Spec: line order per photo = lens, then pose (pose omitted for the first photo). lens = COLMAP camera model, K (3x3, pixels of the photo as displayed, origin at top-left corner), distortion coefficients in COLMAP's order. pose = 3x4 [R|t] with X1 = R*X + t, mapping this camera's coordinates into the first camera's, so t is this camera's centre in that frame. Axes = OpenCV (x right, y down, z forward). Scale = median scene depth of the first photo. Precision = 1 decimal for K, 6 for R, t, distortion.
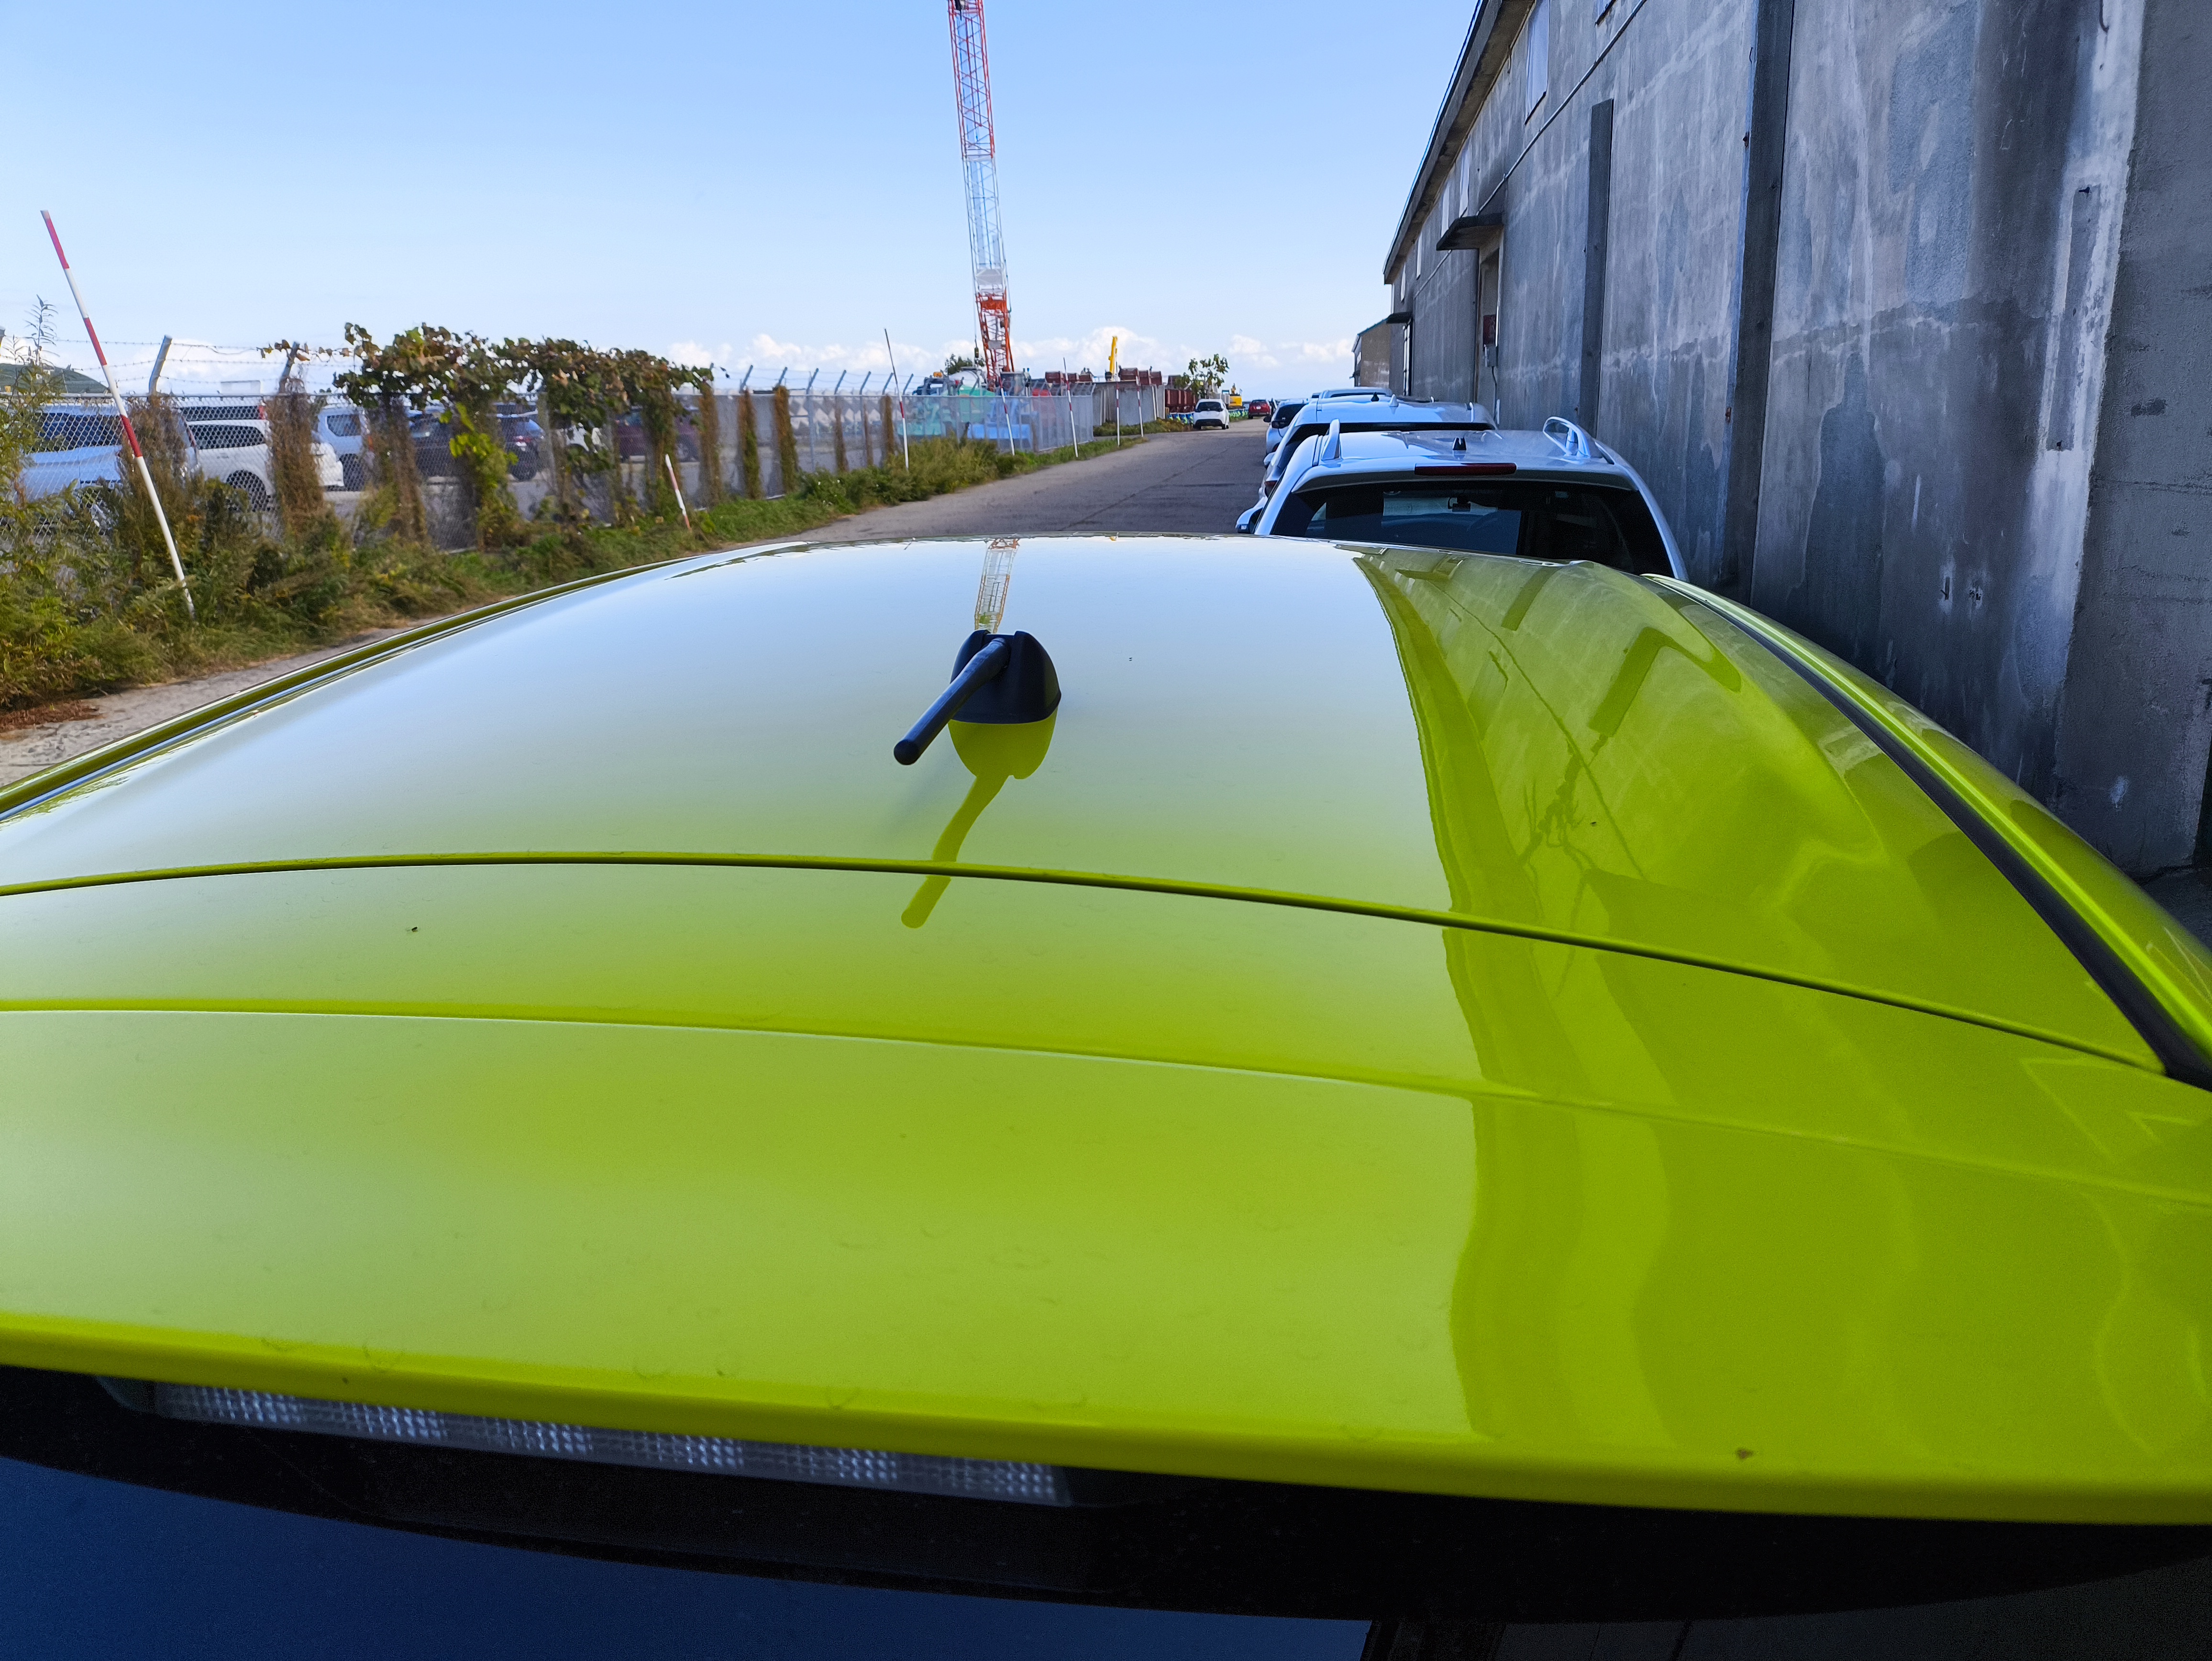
lens RADIAL K [[1639.3, 0, 1104.6], [0, 1639.3, 876.9], [0, 0, 1]] dist [0.017972, -0.020370]
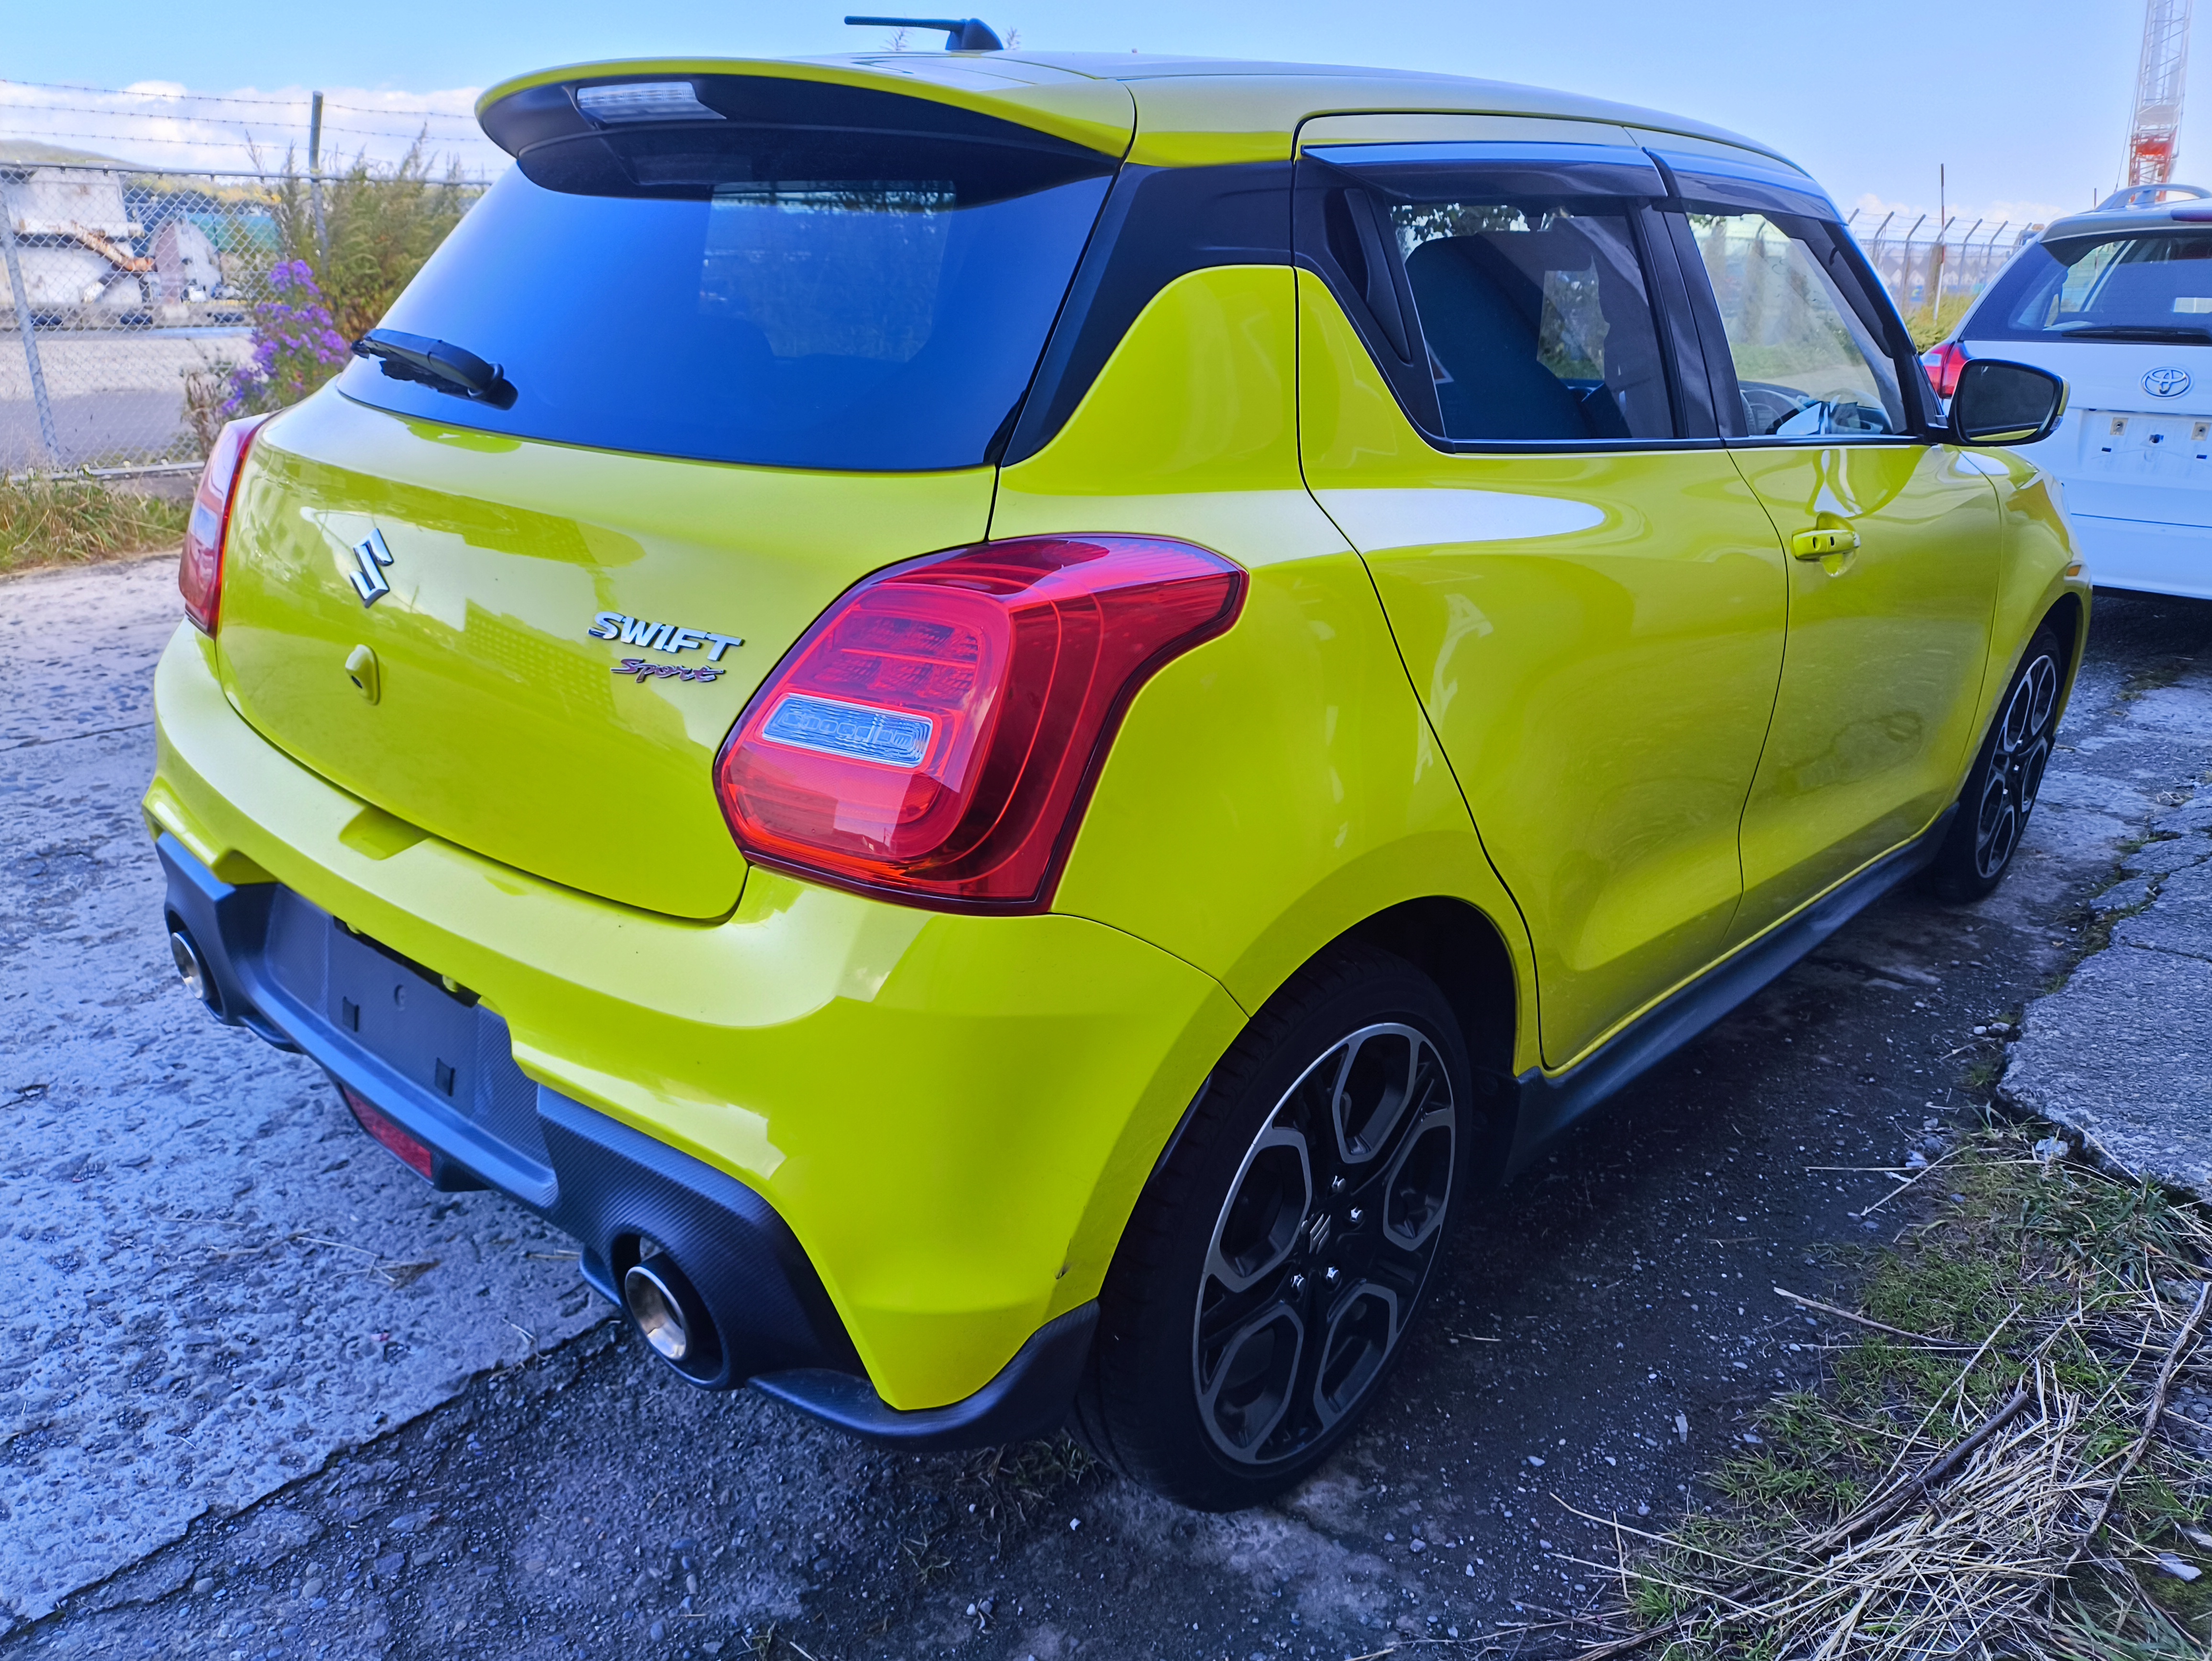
lens RADIAL K [[1639.3, 0, 1094.5], [0, 1639.3, 846.8], [0, 0, 1]] dist [0.017972, -0.020370]
pose [[0.822291, 0.203075, -0.531599, 0.078200], [-0.171293, 0.979162, 0.109087, 0.034808], [0.542675, 0.001358, 0.839942, -0.044871]]
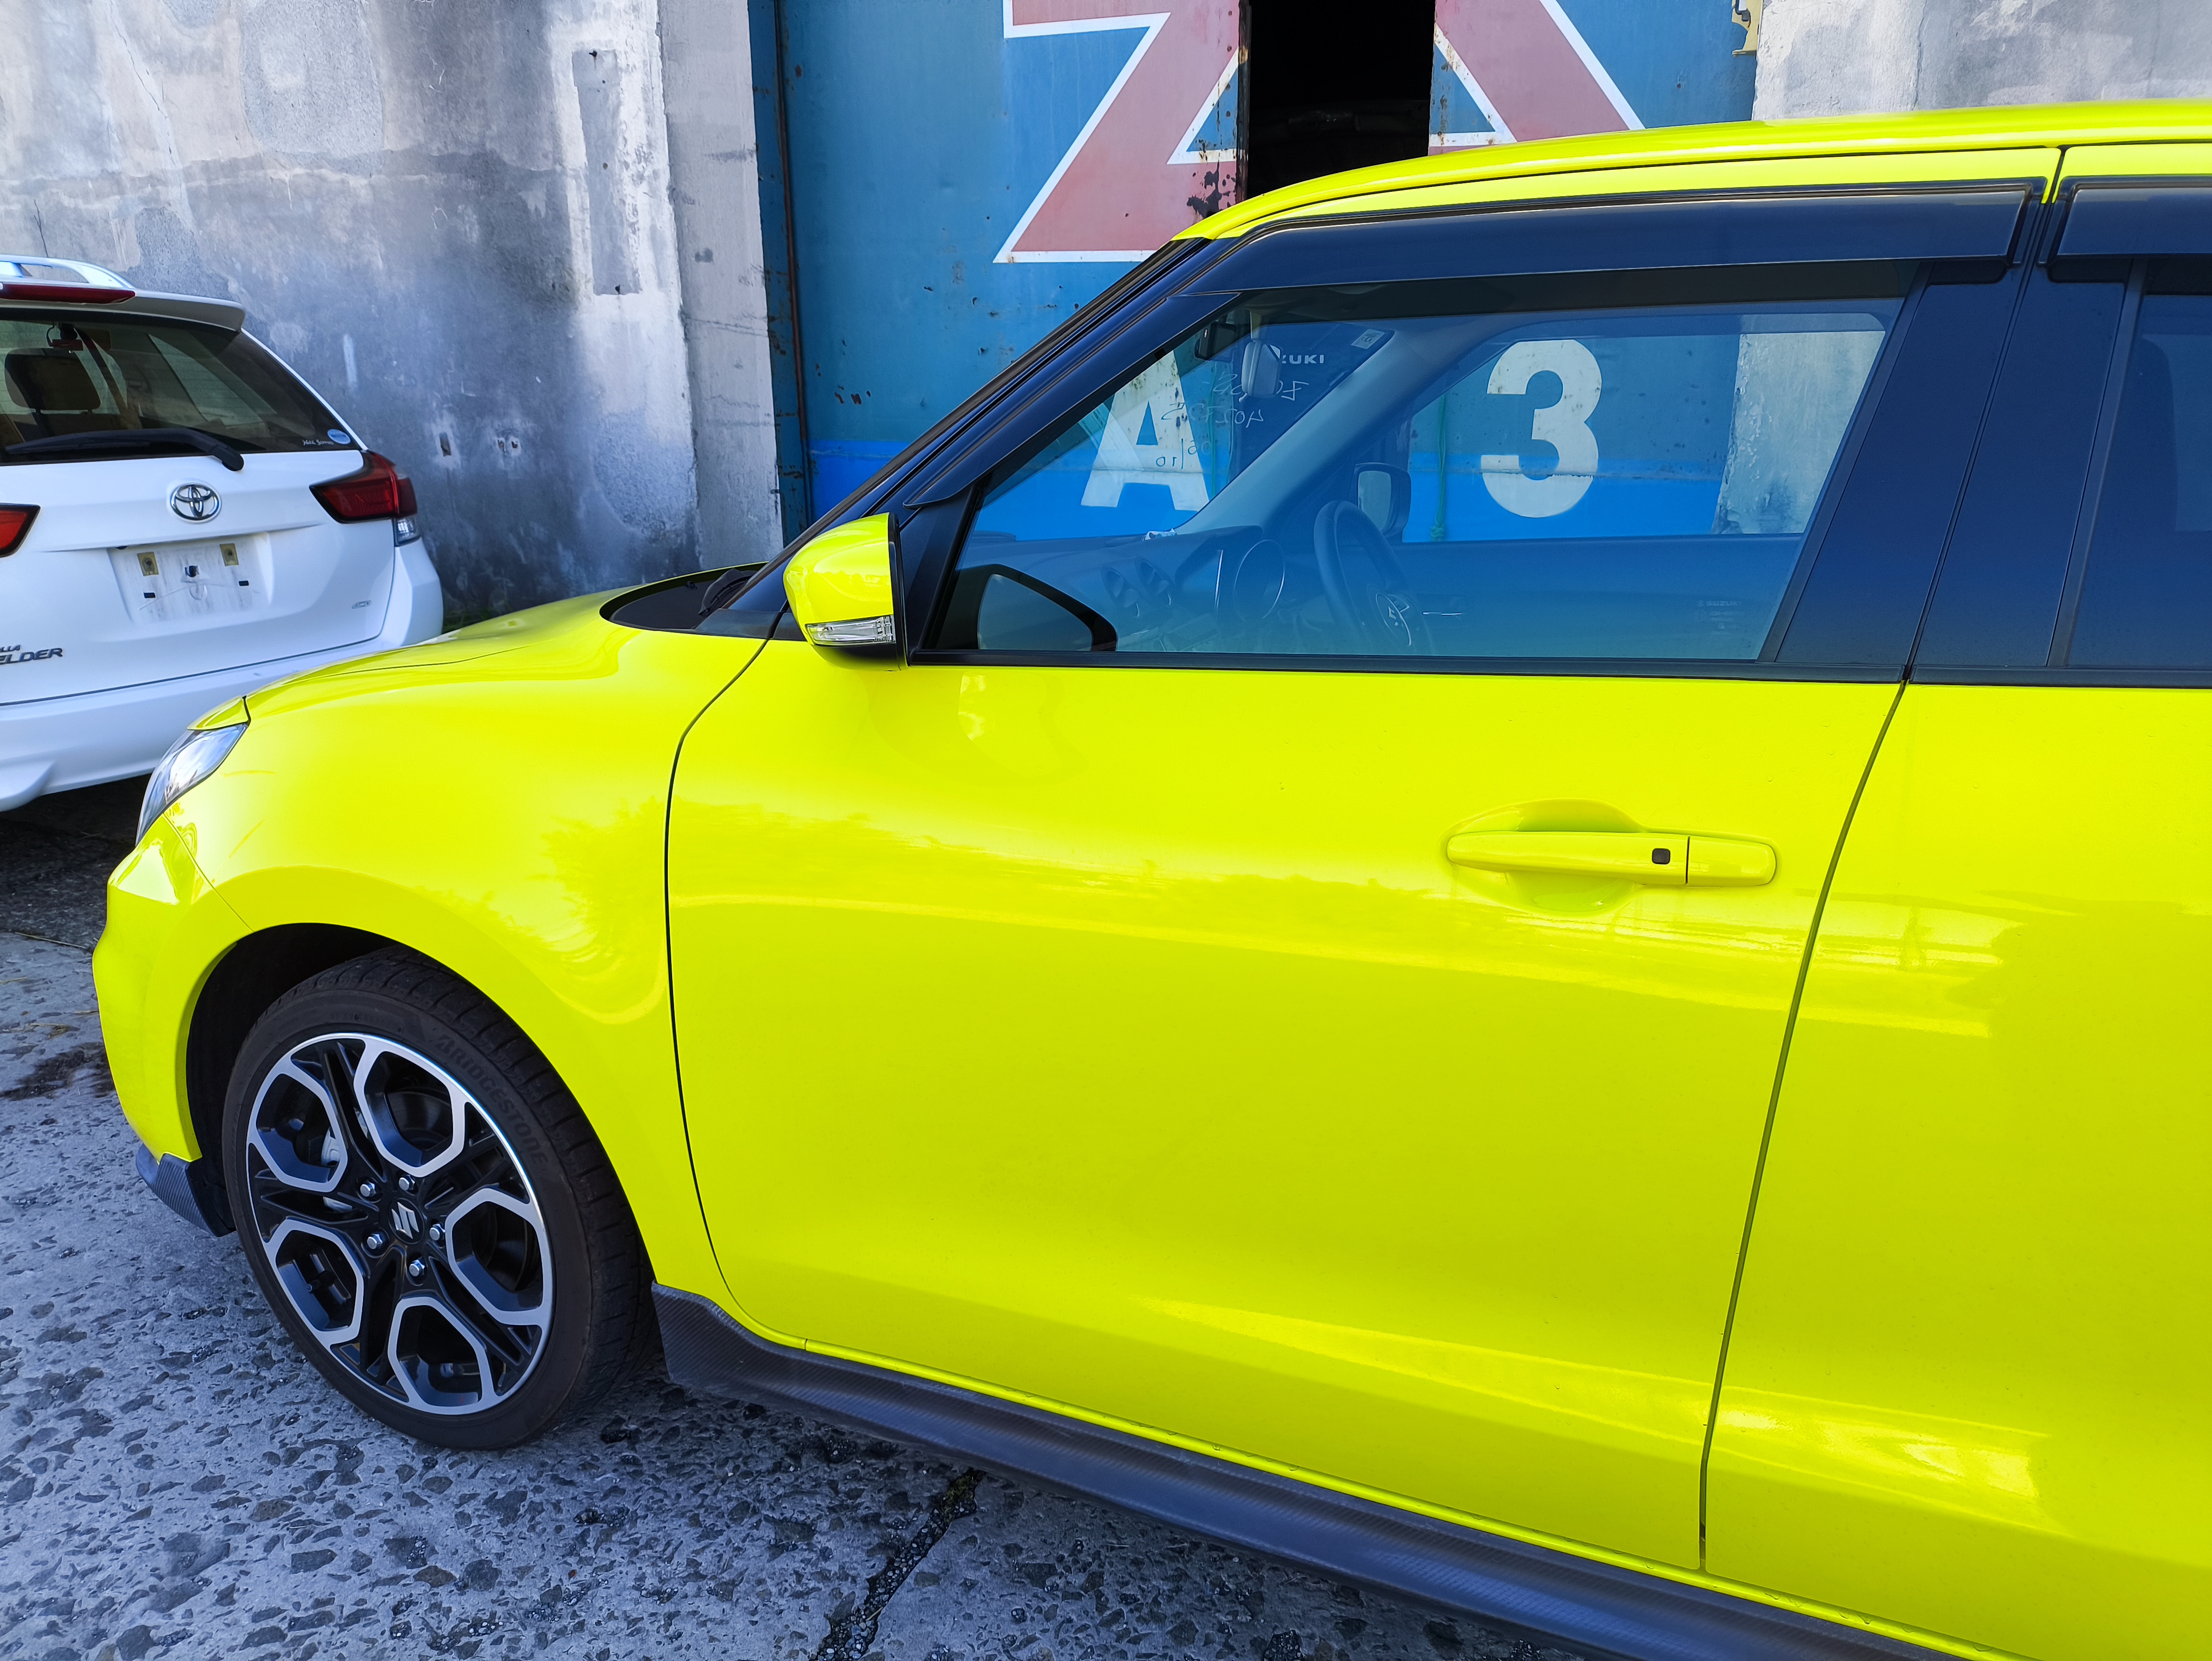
lens RADIAL K [[1639.3, 0, 1095.8], [0, 1639.3, 843.3], [0, 0, 1]] dist [0.017972, -0.020370]
pose [[0.282693, -0.257669, 0.923954, -0.119123], [0.254150, 0.948939, 0.186877, -0.010033], [-0.924928, 0.181994, 0.333745, 0.110928]]
